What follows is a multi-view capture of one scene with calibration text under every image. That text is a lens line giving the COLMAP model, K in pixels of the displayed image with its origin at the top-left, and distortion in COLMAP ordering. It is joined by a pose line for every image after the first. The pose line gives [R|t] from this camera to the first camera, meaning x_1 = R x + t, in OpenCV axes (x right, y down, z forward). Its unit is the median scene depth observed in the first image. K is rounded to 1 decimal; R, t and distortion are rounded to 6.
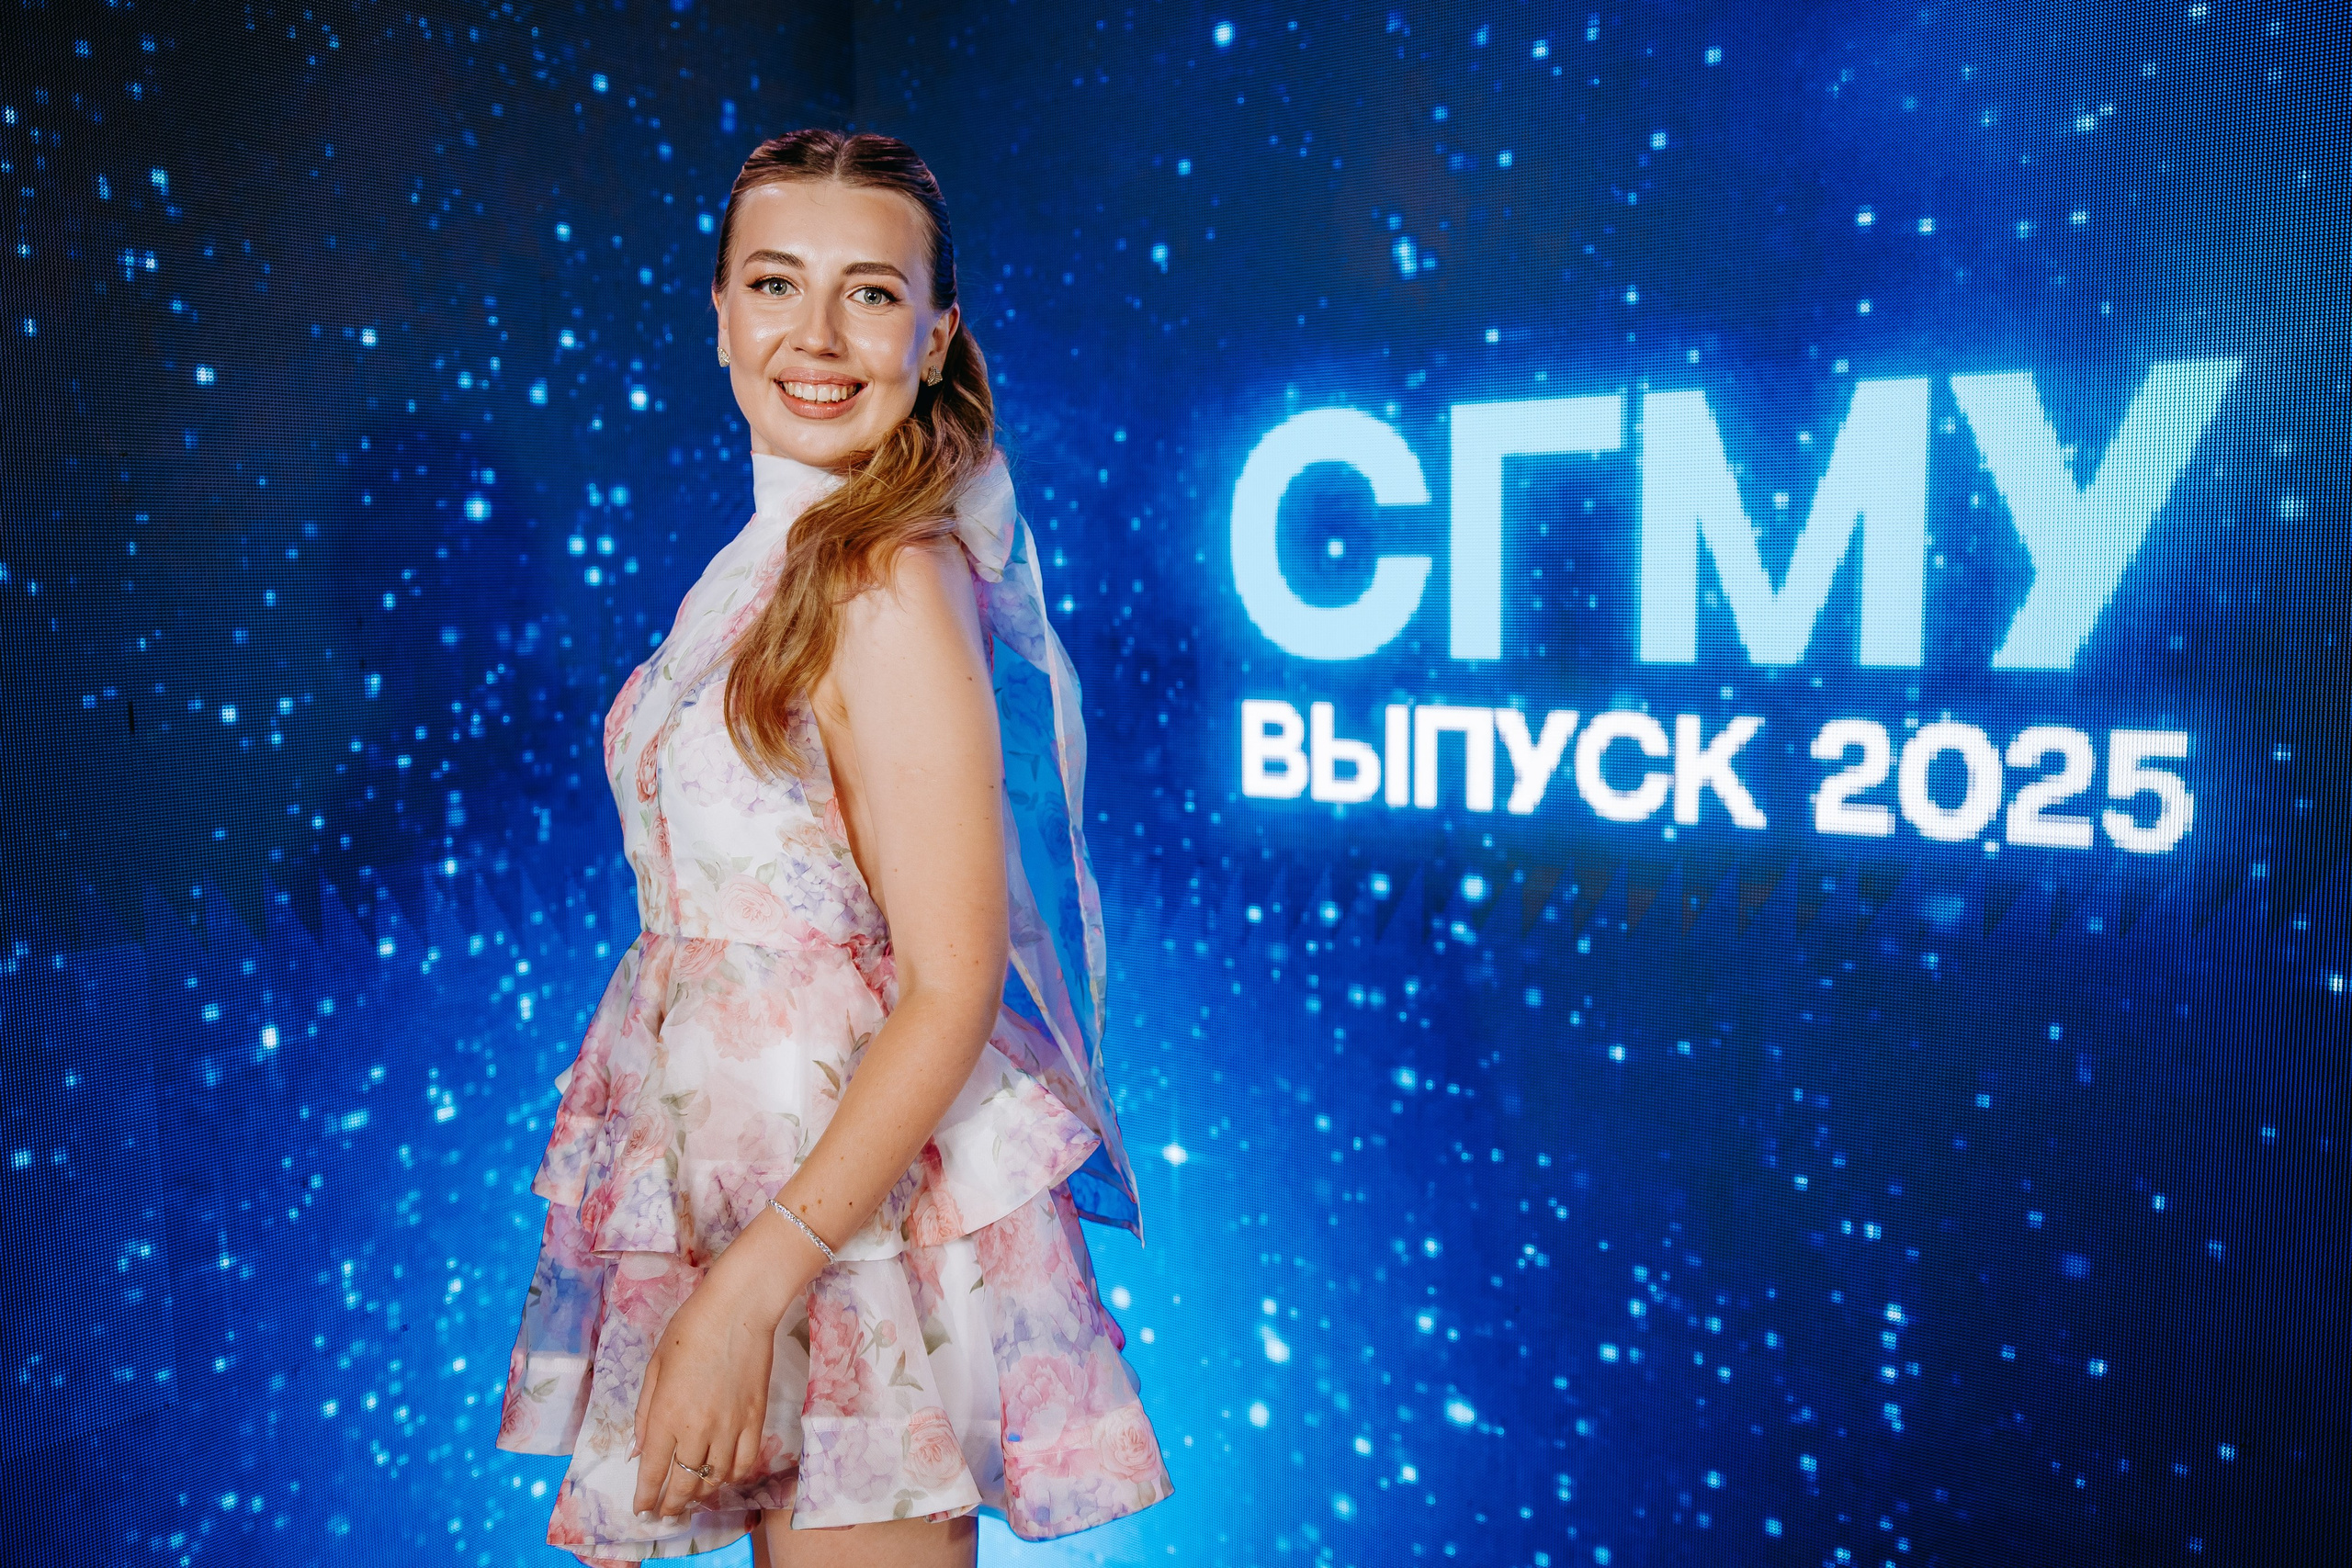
lens RADIAL K [[1857.0, 0, 1182.4], [0, 1857.0, 780.2], [0, 0, 1]] dist [-0.080694, 0.092135]
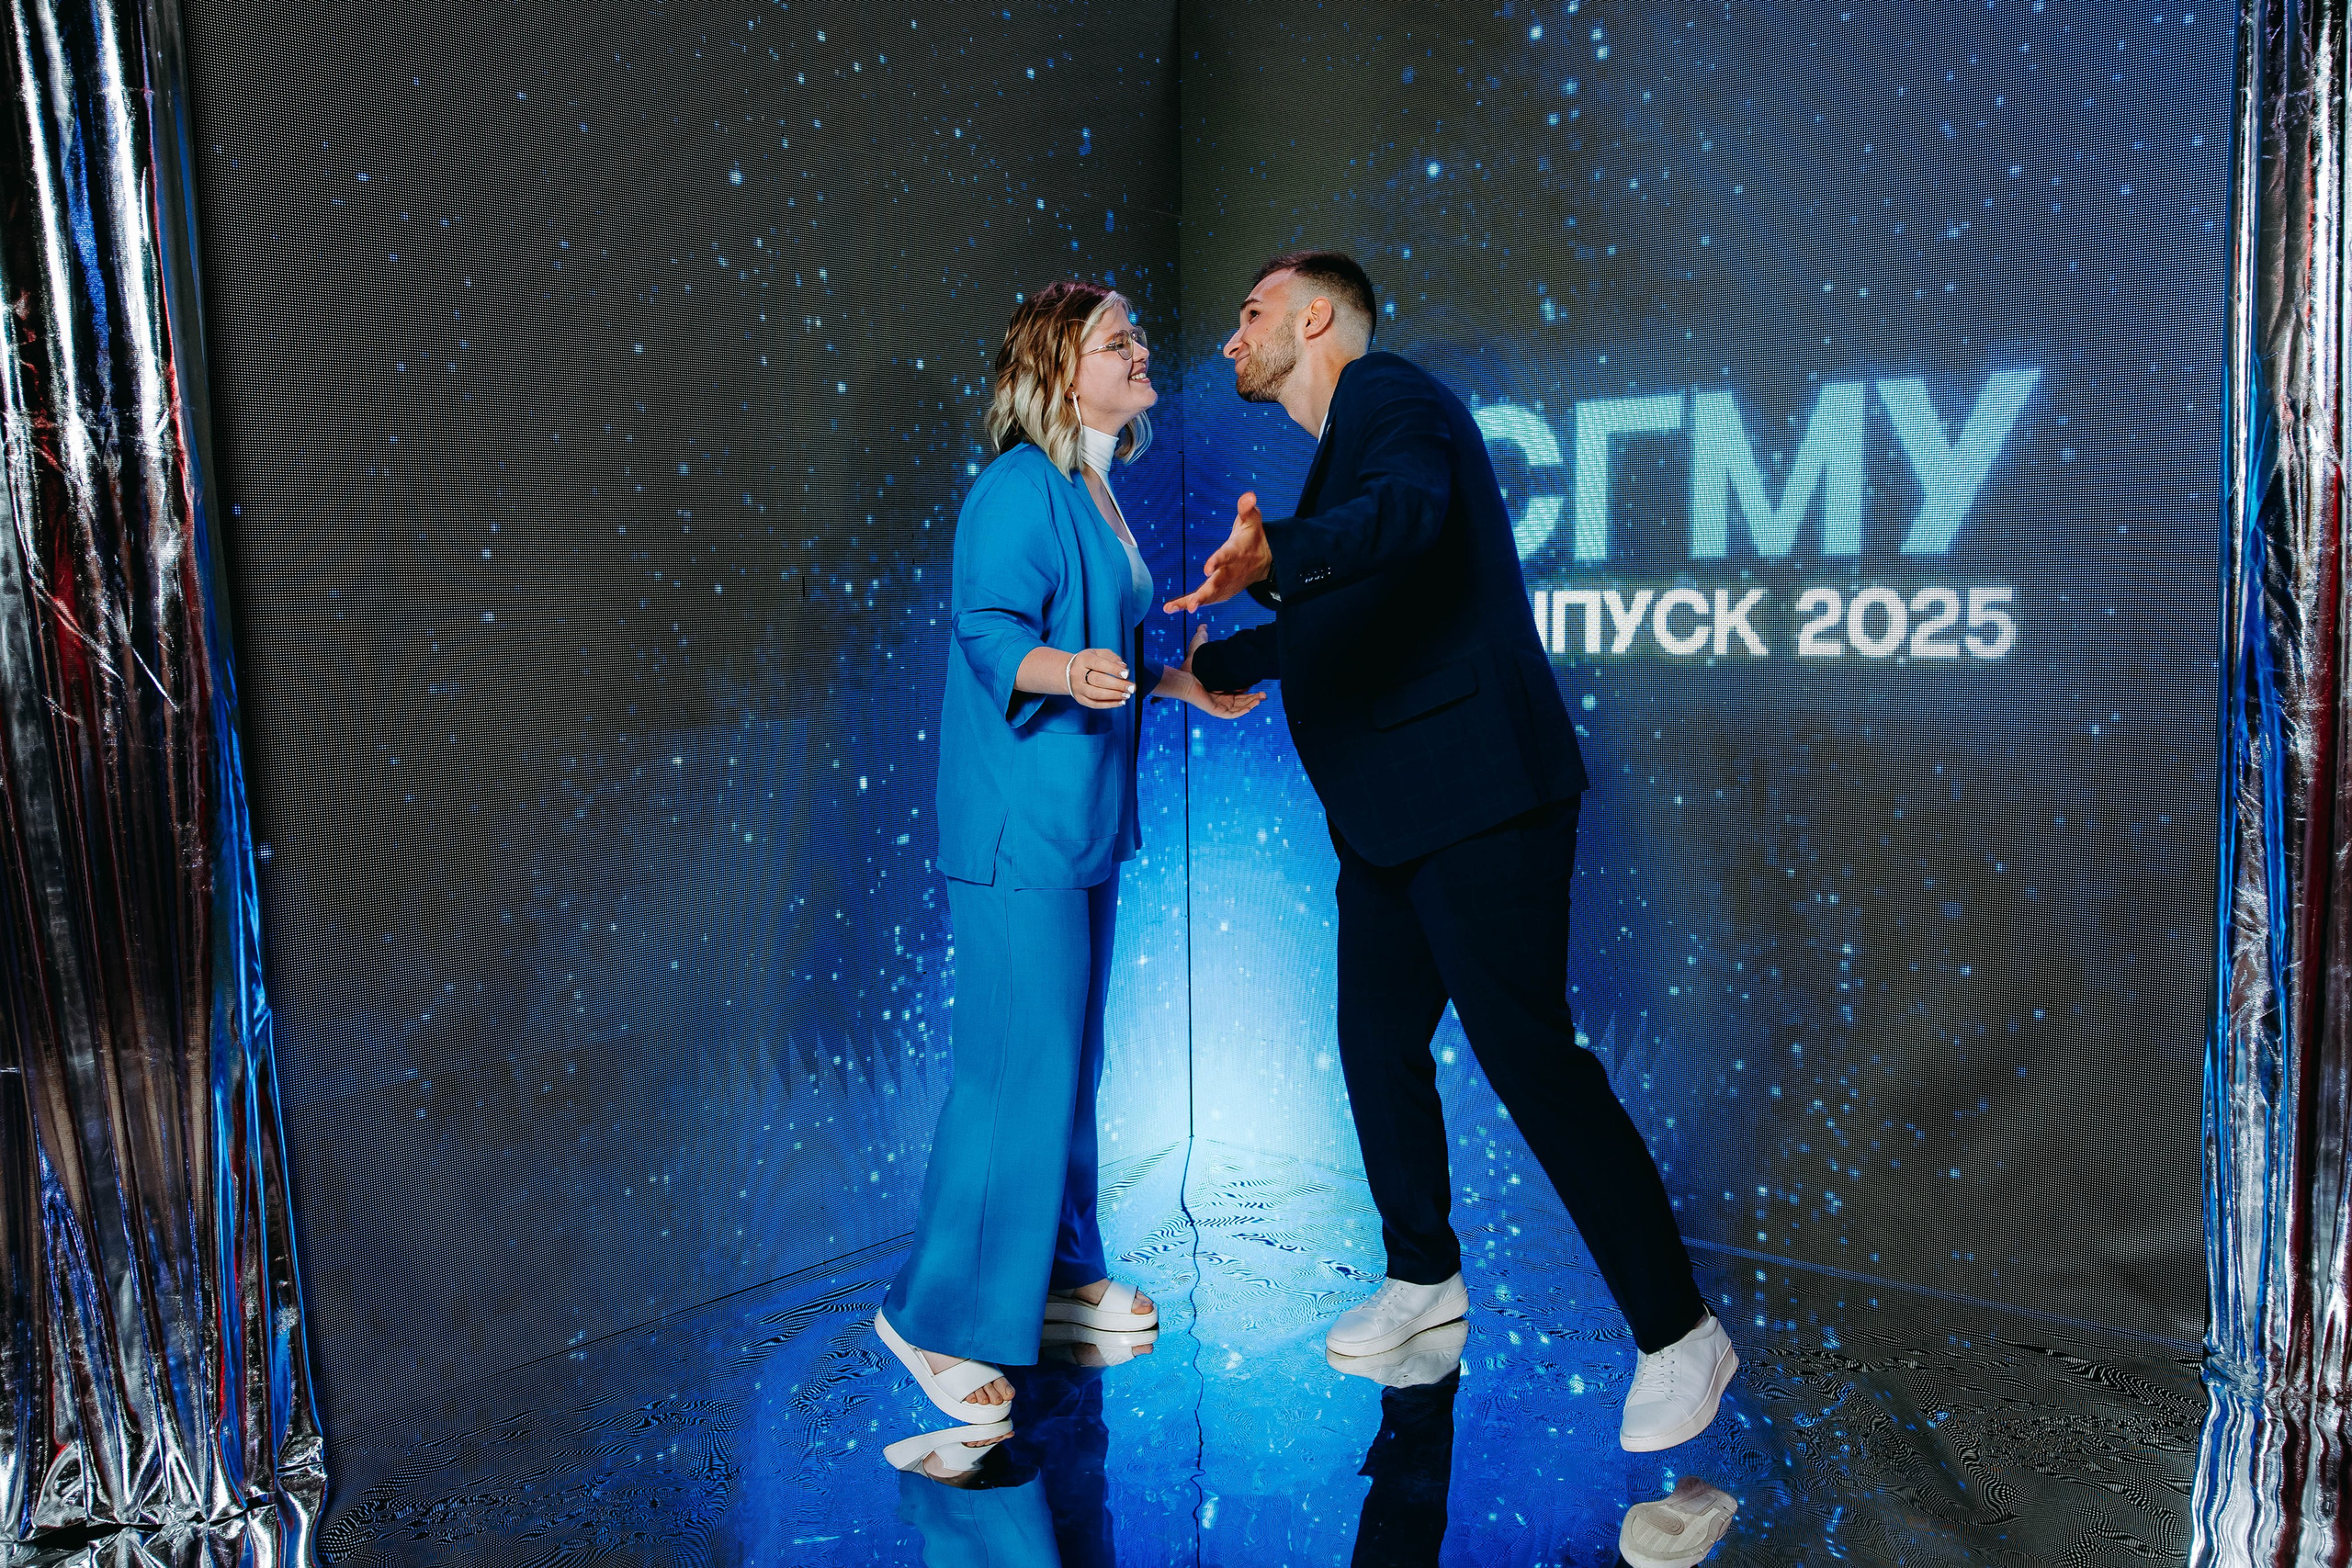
lens RADIAL K [[1802.8, 0, 1188.9], [0, 1802.8, 777.9], [0, 0, 1]] dist [-0.024533, 0.026138]
pose [[0.998183, 0.004807, -0.060070, -0.097737], [-0.004906, 0.999987, -0.001496, 0.130611], [0.060062, 0.001788, 0.998193, -0.597073]]
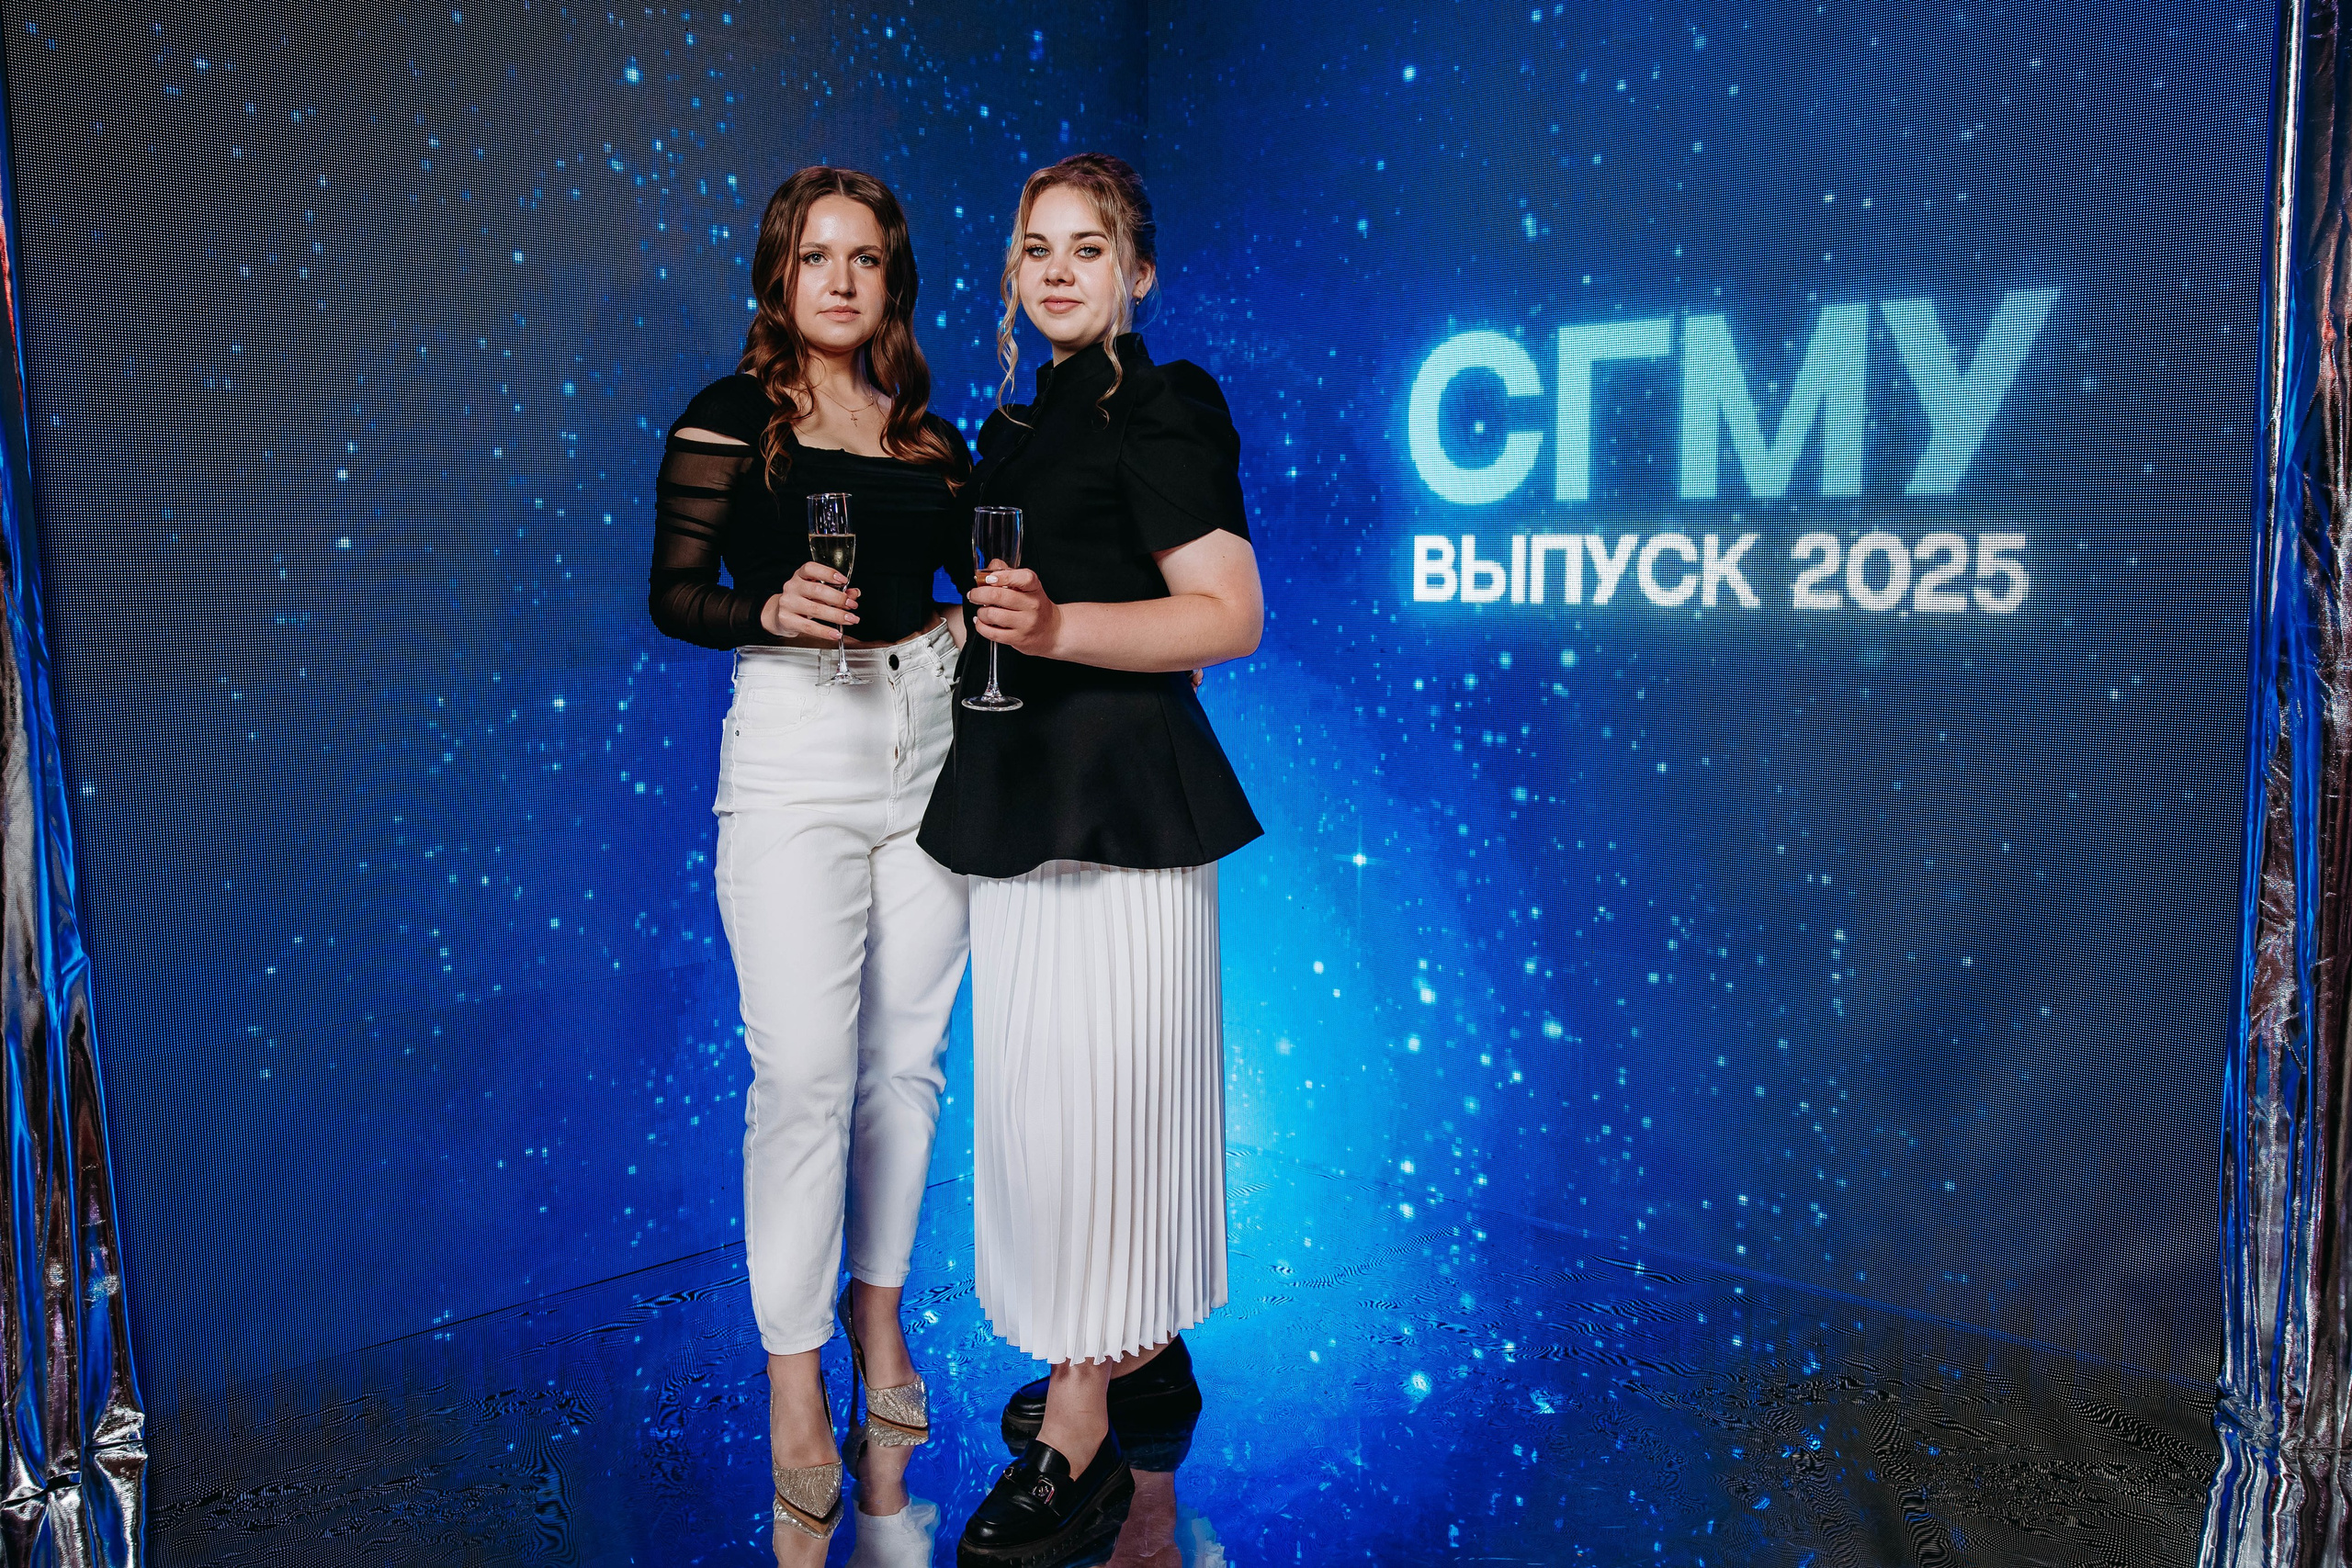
lens RADIAL K [[1857.0, 0, 1182.4], [0, 1857.0, 780.2], [0, 0, 1]] dist [-0.080694, 0.092135]
pose [[0.993719, 0.024527, -0.109181, 0.017193], [-0.023236, 0.999644, 0.013080, 0.145171], [0.109463, -0.010461, 0.993936, -0.494883]]
